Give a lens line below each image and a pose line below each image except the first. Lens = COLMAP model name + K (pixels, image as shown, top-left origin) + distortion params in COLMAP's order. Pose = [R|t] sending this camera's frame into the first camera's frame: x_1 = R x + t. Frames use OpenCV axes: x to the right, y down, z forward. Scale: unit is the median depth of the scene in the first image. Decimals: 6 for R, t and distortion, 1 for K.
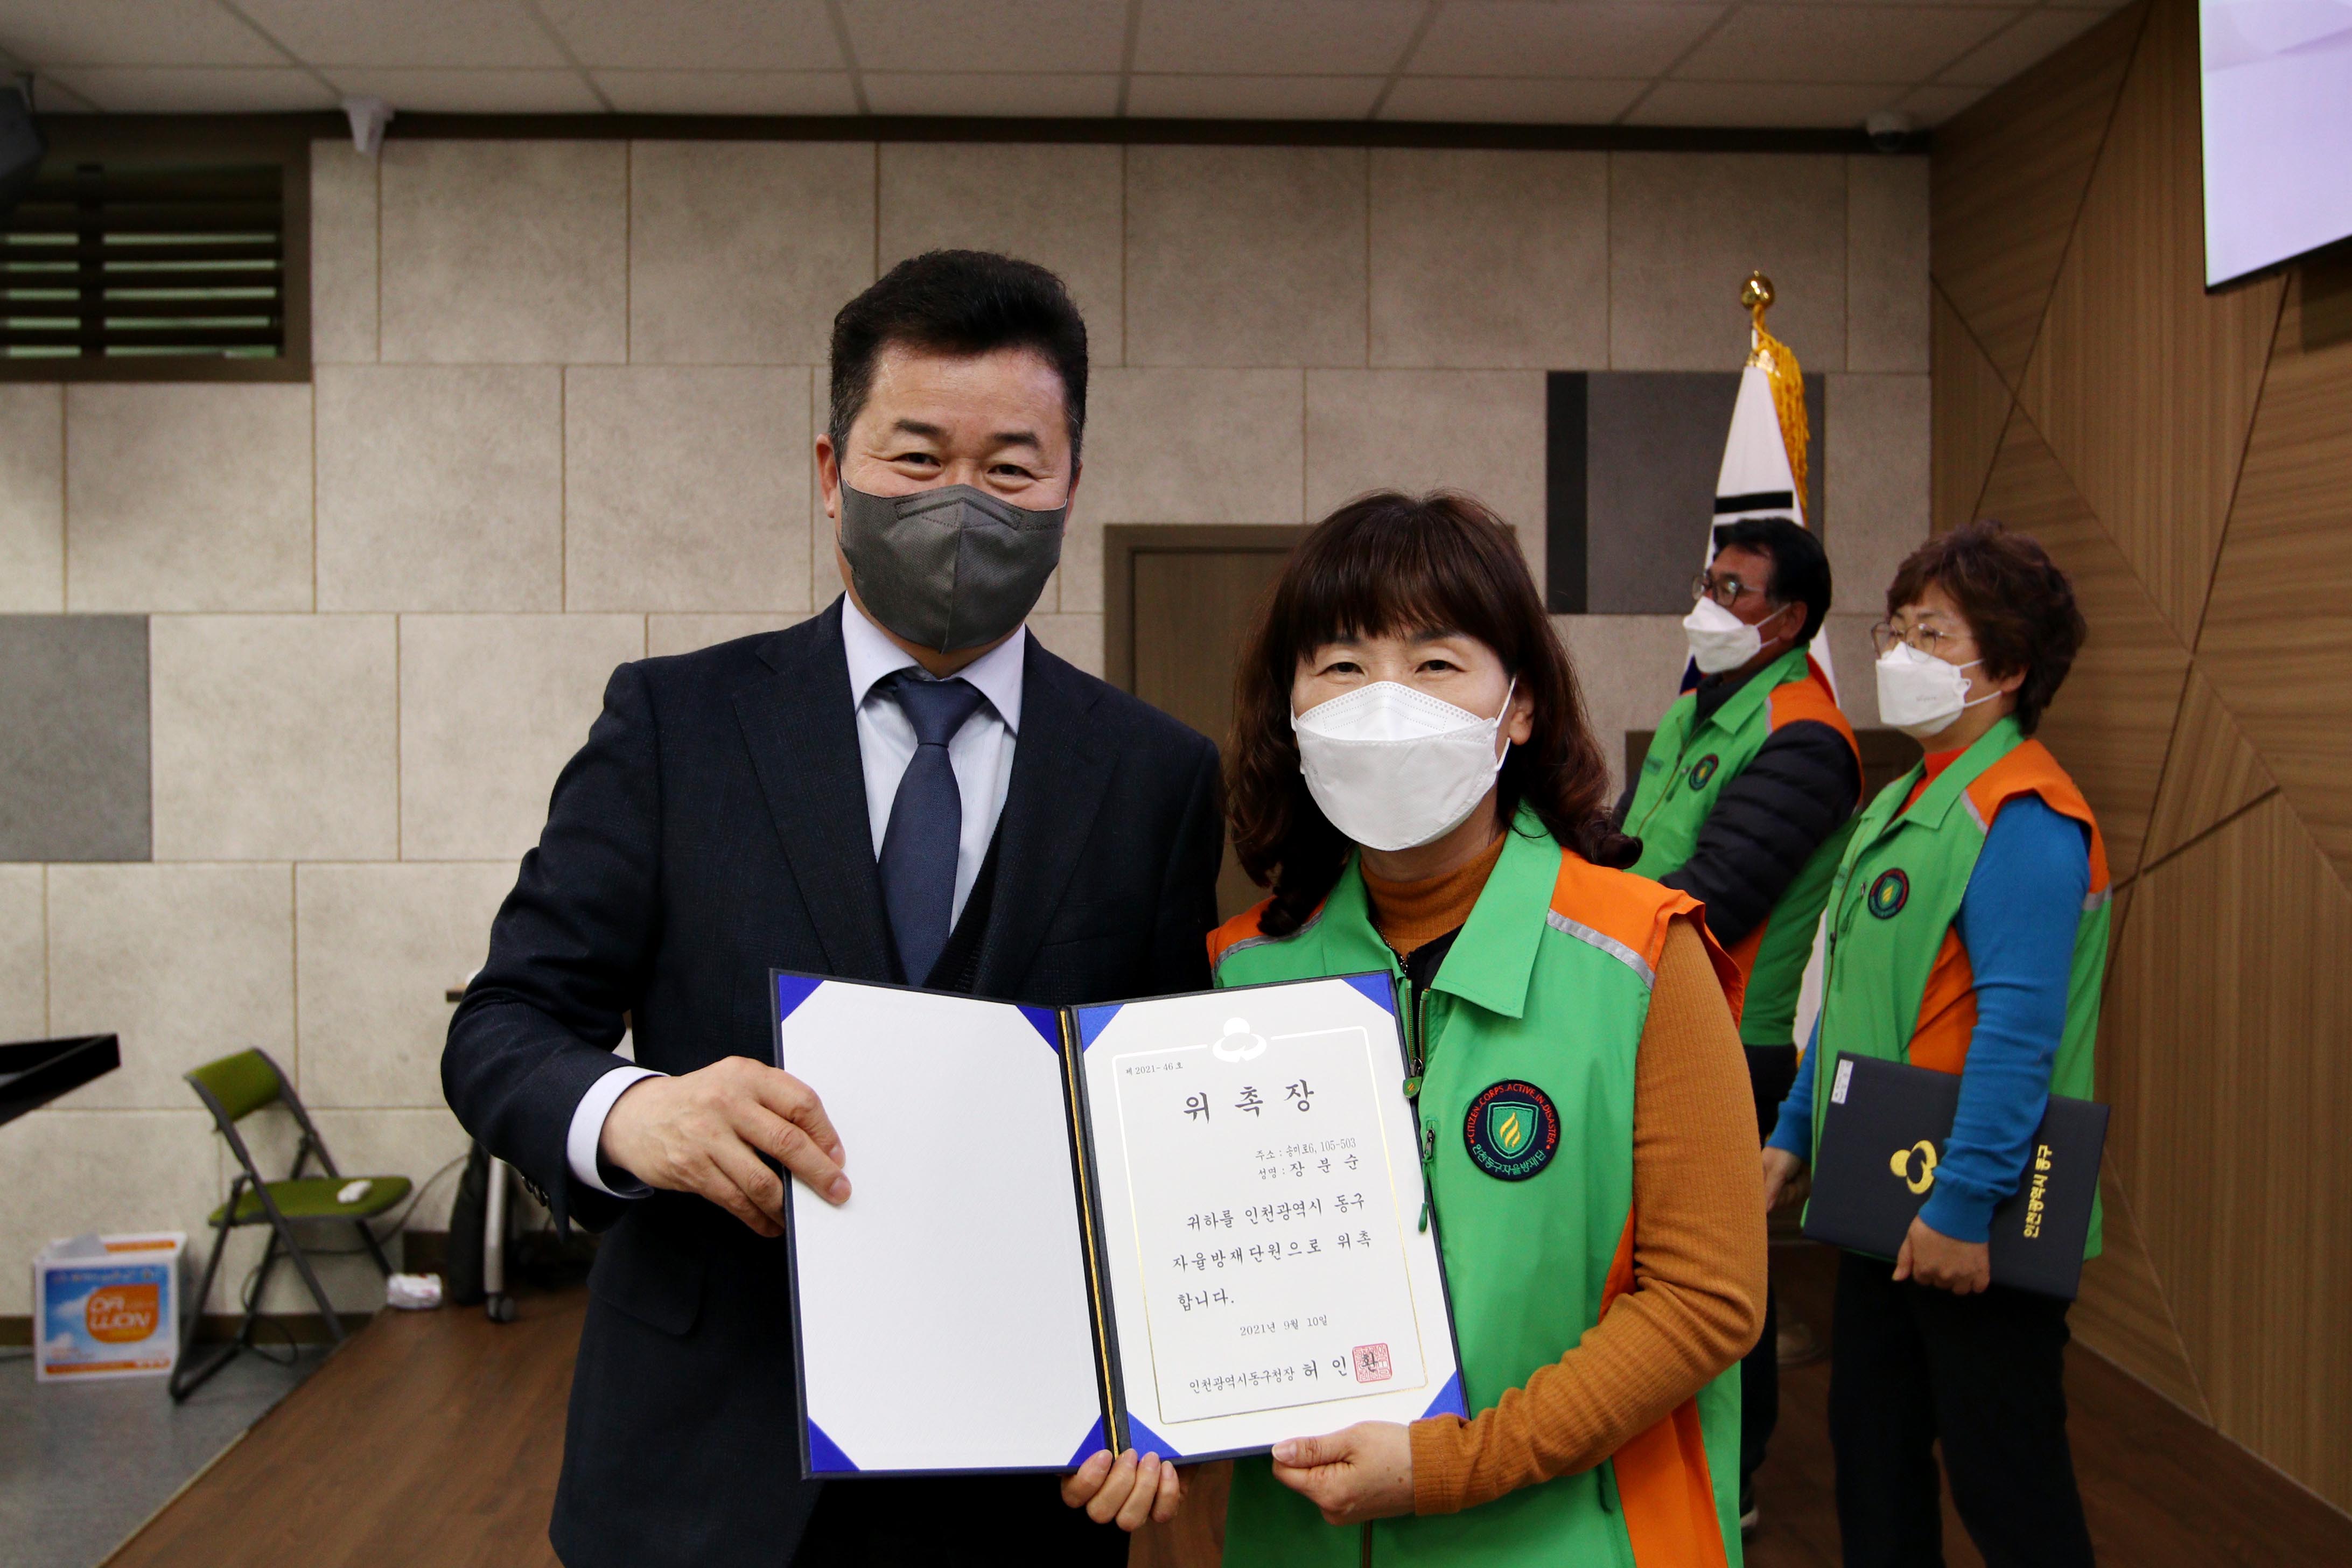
lens RADIAL K [[2234.6, 0, 1188.2], [0, 2234.6, 737.5], [0, 0, 1]] dist [-0.058184, 0.027075]
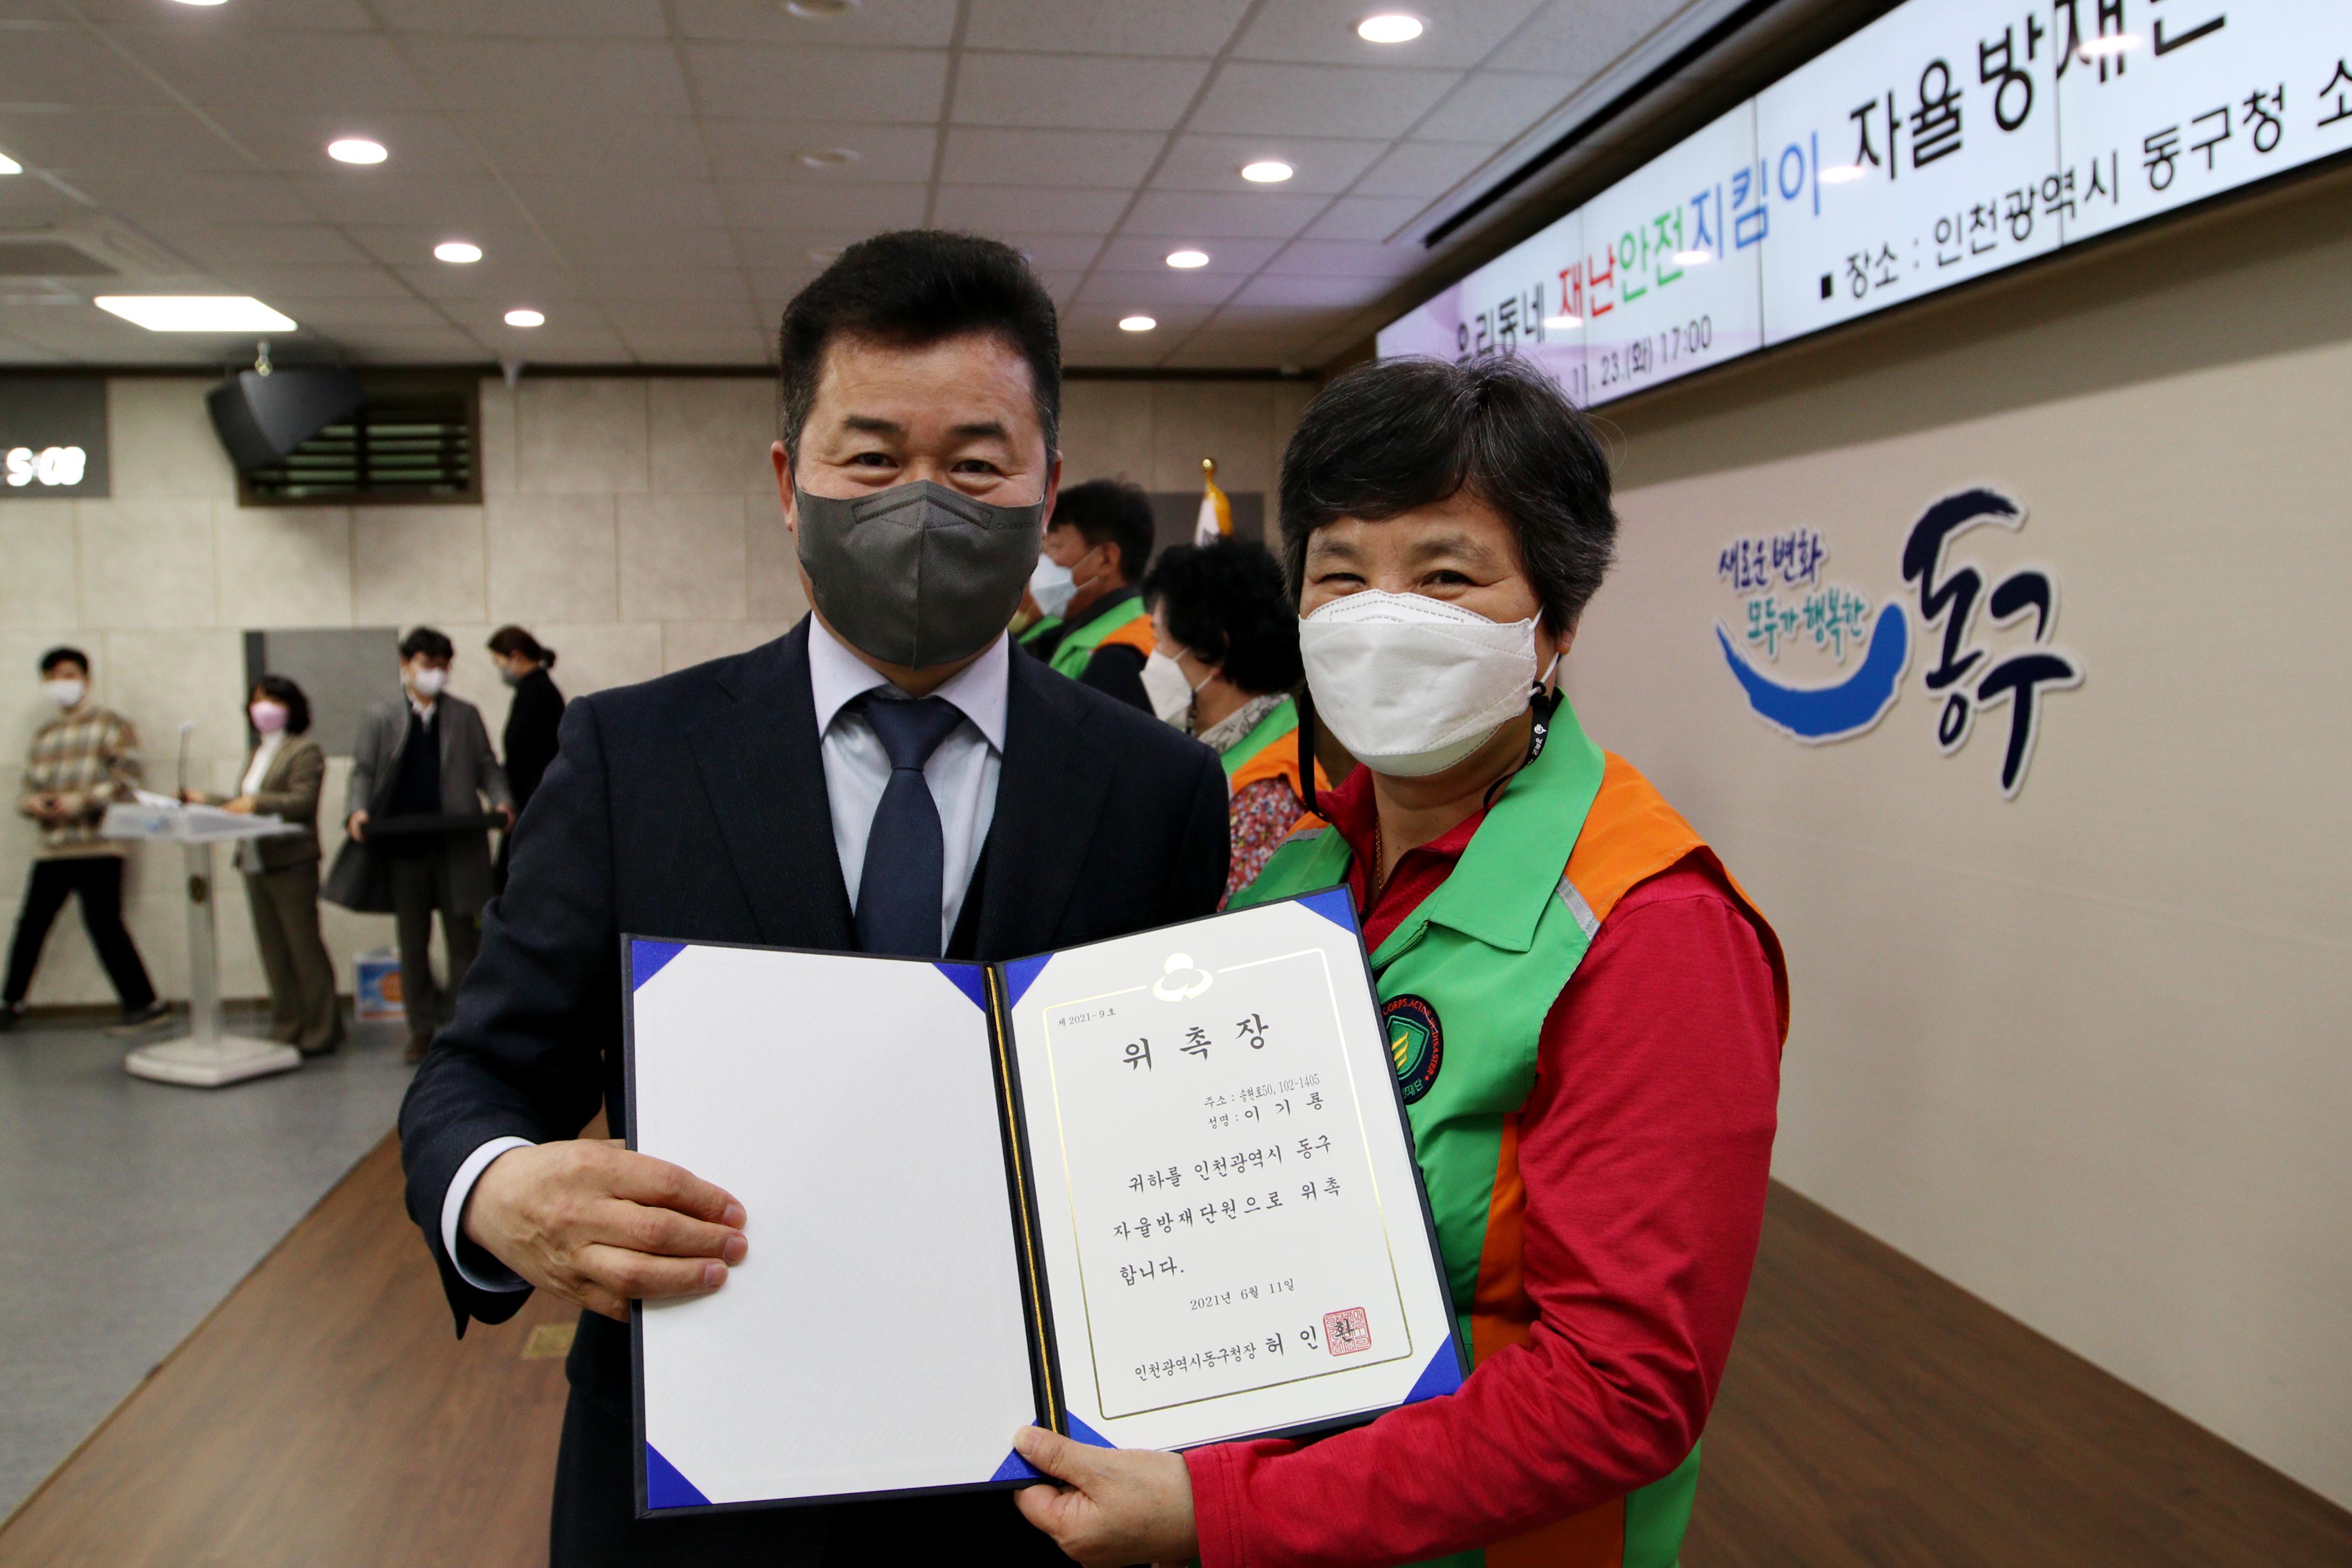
lens RADIAL K [[1833.4, 0, 1167.9], [0, 1833.4, 747.3], [0, 0, 1]] dist [-0.077243, 0.054076]
pose [[0.993347, -0.020343, 0.113349, 0.012136], [0.016900, 0.999369, 0.031251, 0.010664], [-0.113914, -0.029128, 0.993064, -0.636347]]
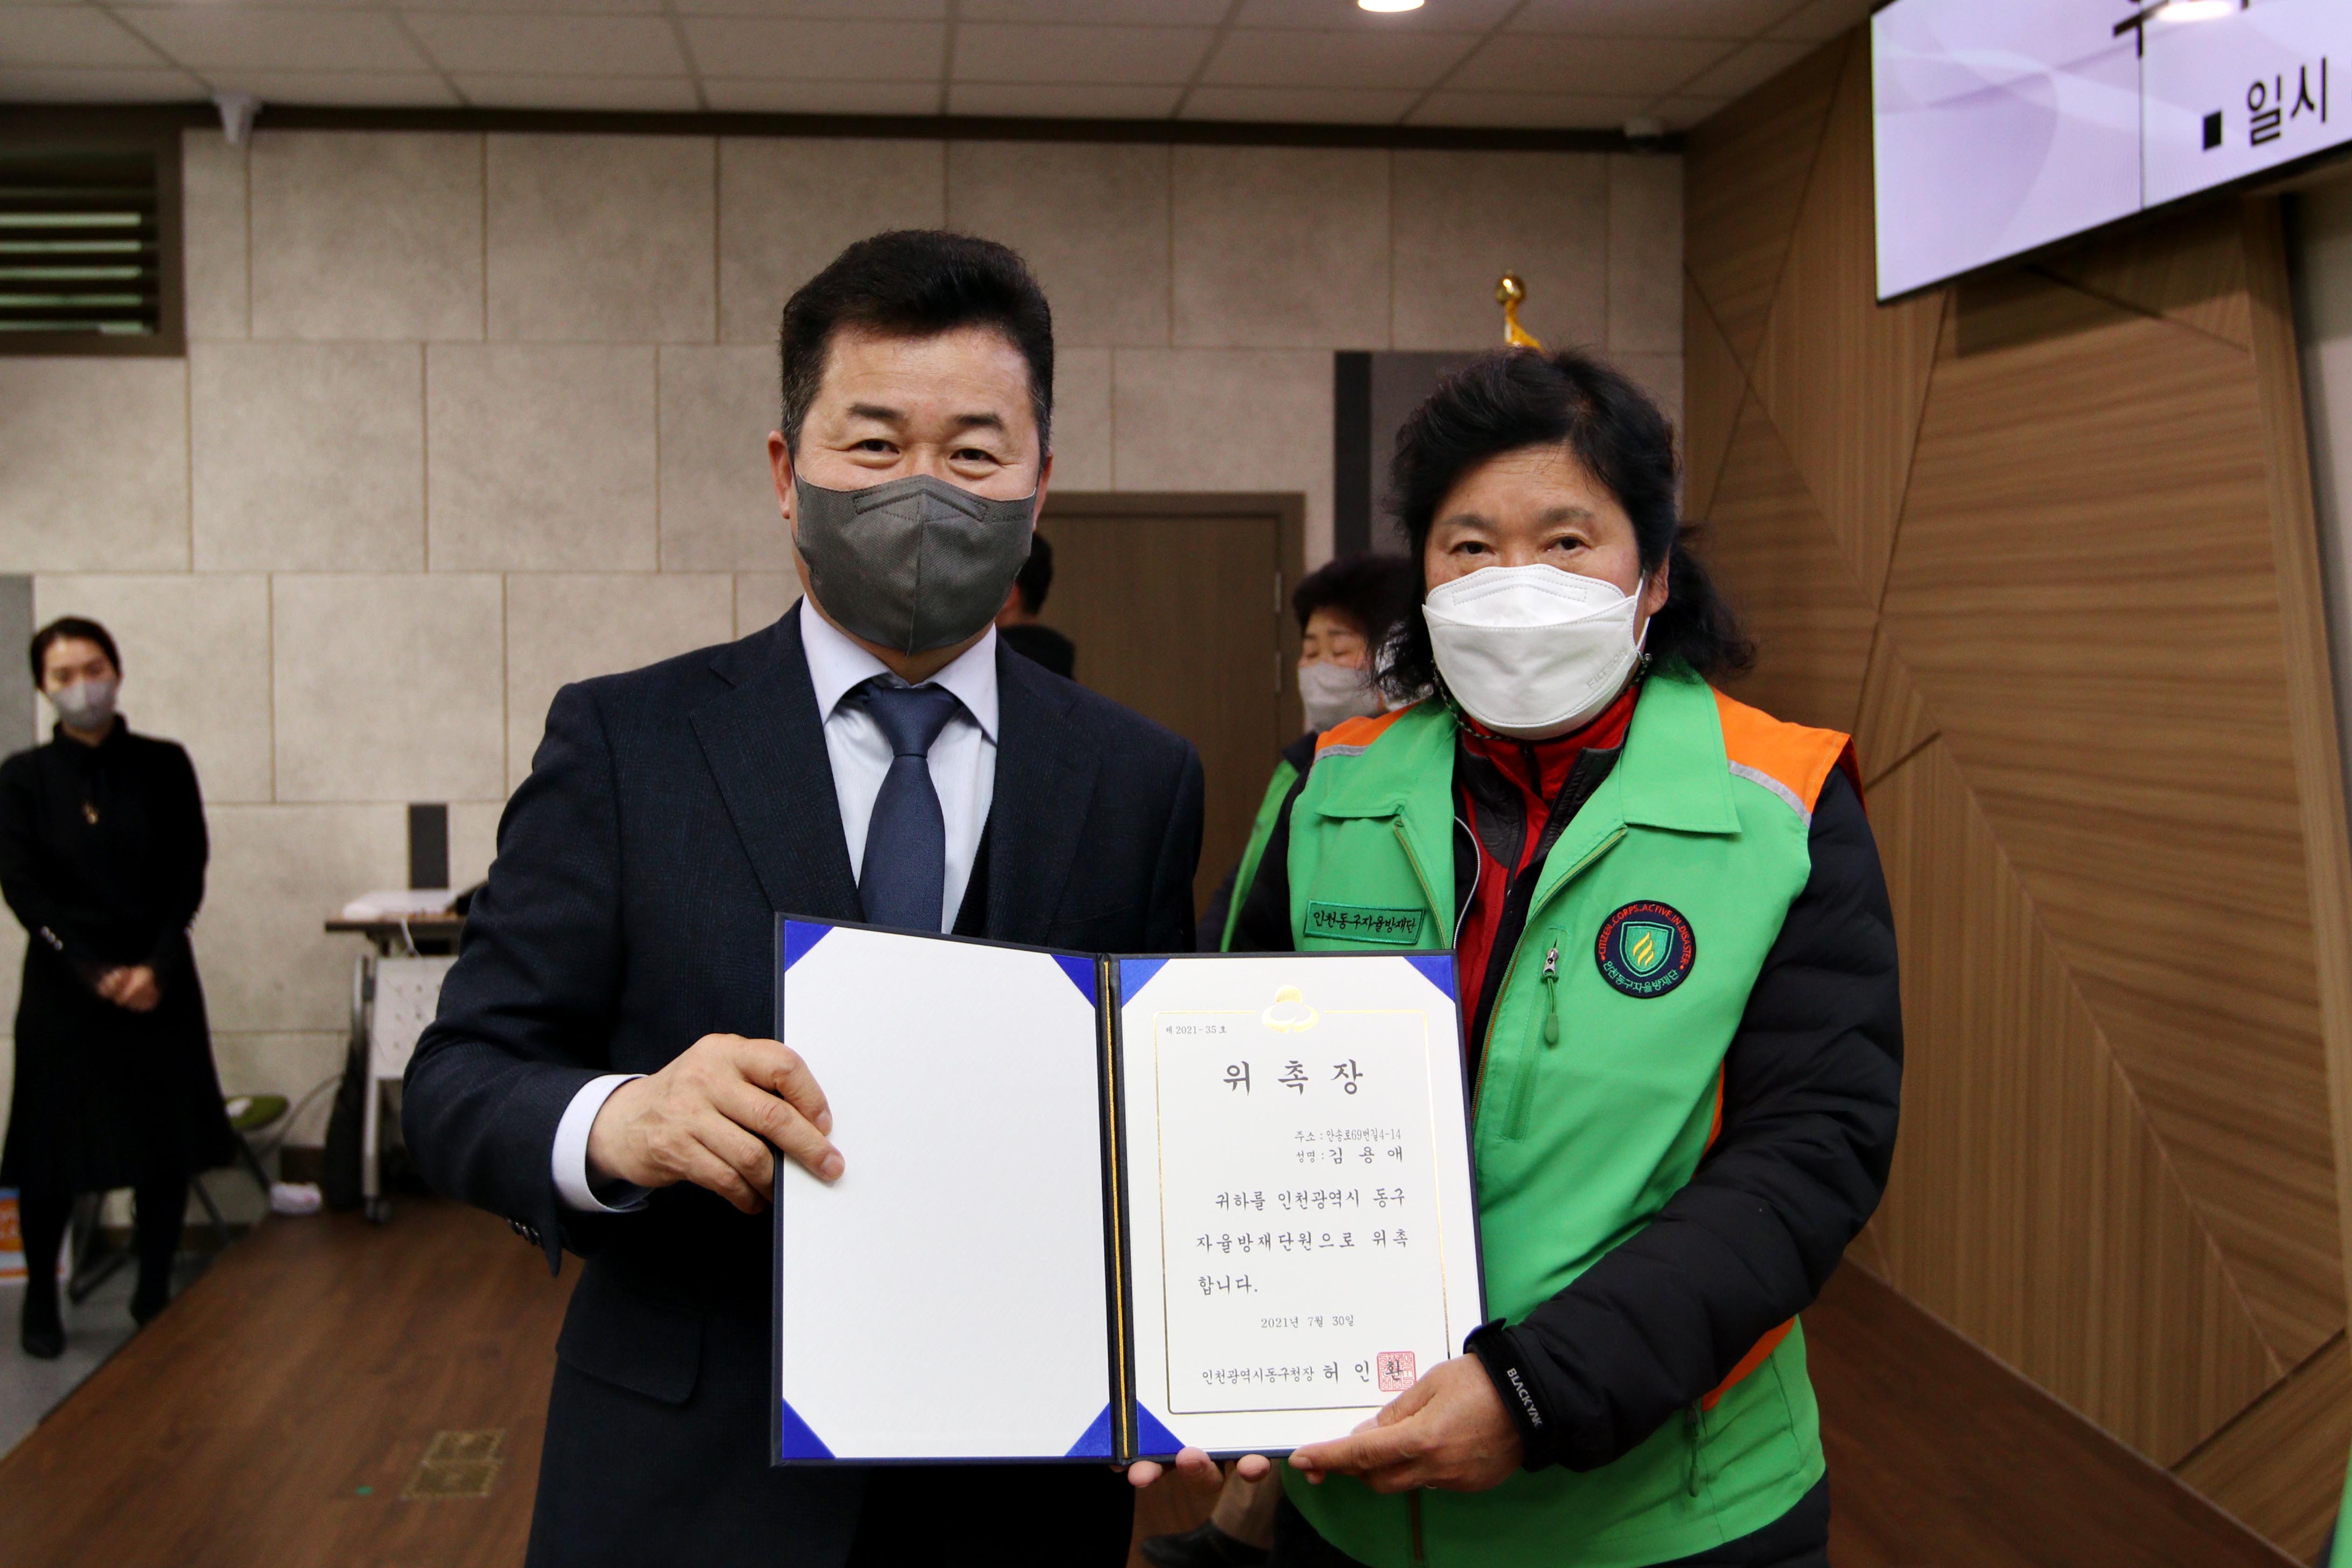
lens RADIAL K [[2365.3, 0, 1153.5], [0, 2365.3, 730.1], [0, 0, 1]] dist [-0.058027, 0.060434]
pose [[0.998654, -0.002935, 0.051775, 0.011980], [0.001801, 0.999758, 0.021946, -0.004295], [-0.051827, -0.021823, 0.998418, -0.159144]]
